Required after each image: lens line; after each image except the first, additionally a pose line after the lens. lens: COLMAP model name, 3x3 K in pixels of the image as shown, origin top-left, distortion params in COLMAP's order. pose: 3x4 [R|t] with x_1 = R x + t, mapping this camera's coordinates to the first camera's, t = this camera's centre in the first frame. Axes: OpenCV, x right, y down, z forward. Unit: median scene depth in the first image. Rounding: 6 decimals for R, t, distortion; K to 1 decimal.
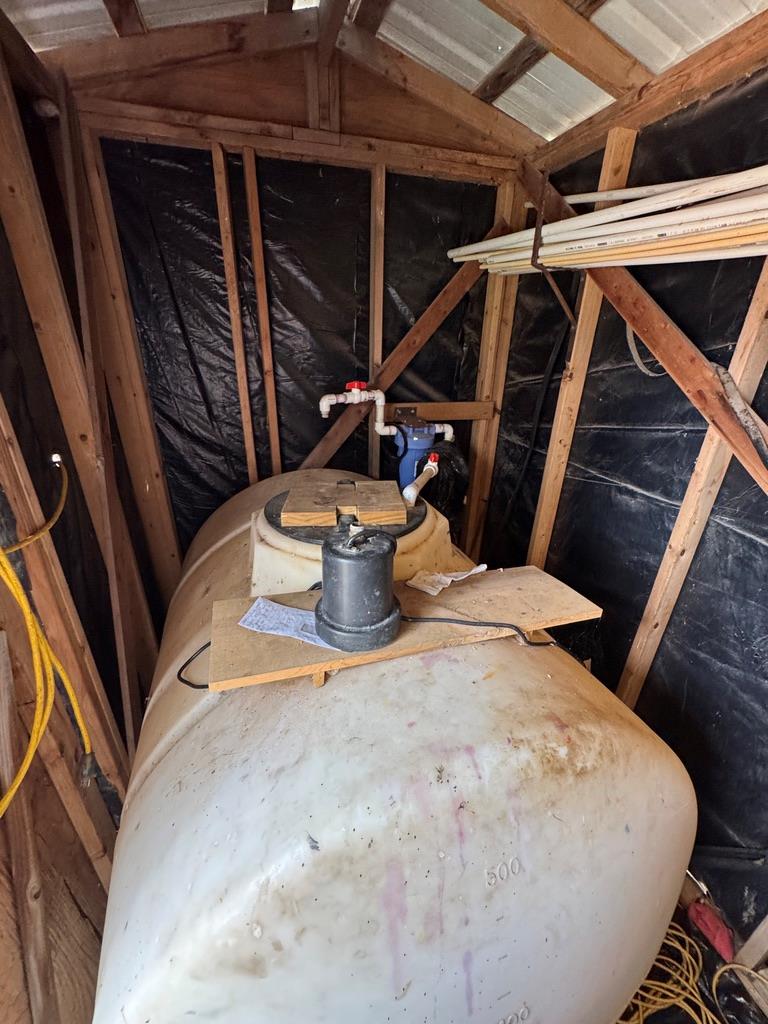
lens RADIAL K [[409.8, 0, 384.0], [0, 409.8, 512.0], [0, 0, 1]] dist [-0.001944, 0.000081]
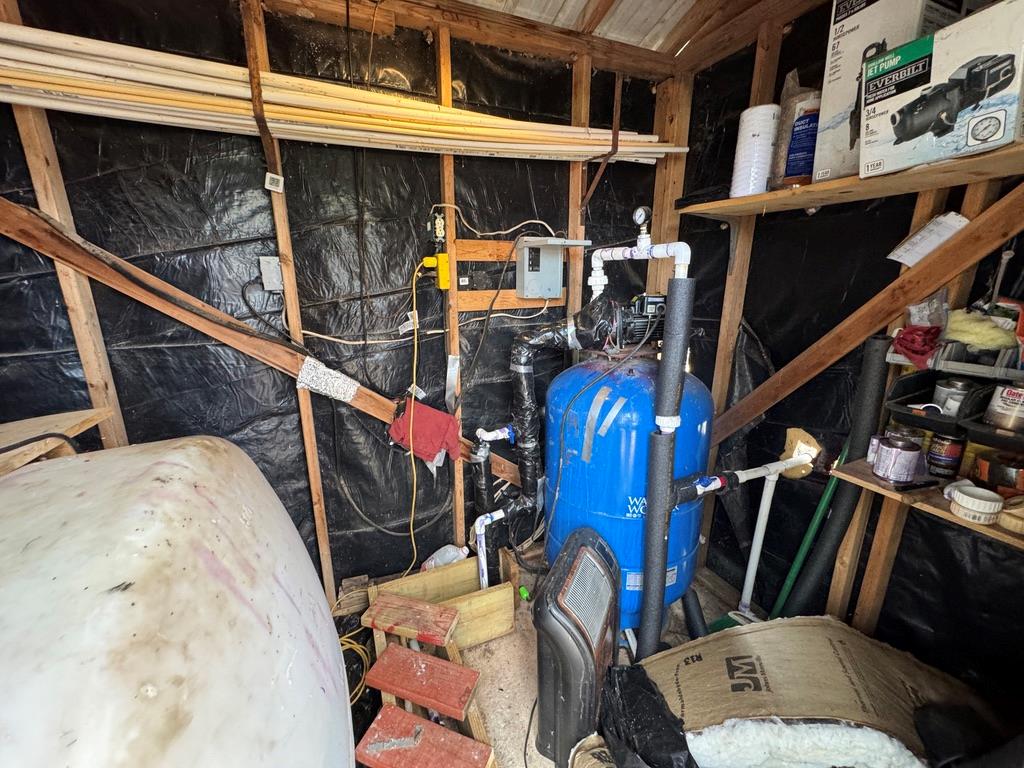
lens RADIAL K [[409.8, 0, 511.9], [0, 409.8, 383.0], [0, 0, 1]] dist [-0.001944, 0.000081]
pose [[-0.105628, -0.270275, 0.956971, -0.486842], [0.408374, 0.865669, 0.289564, 0.266193], [-0.906682, 0.421389, 0.018934, 0.031803]]
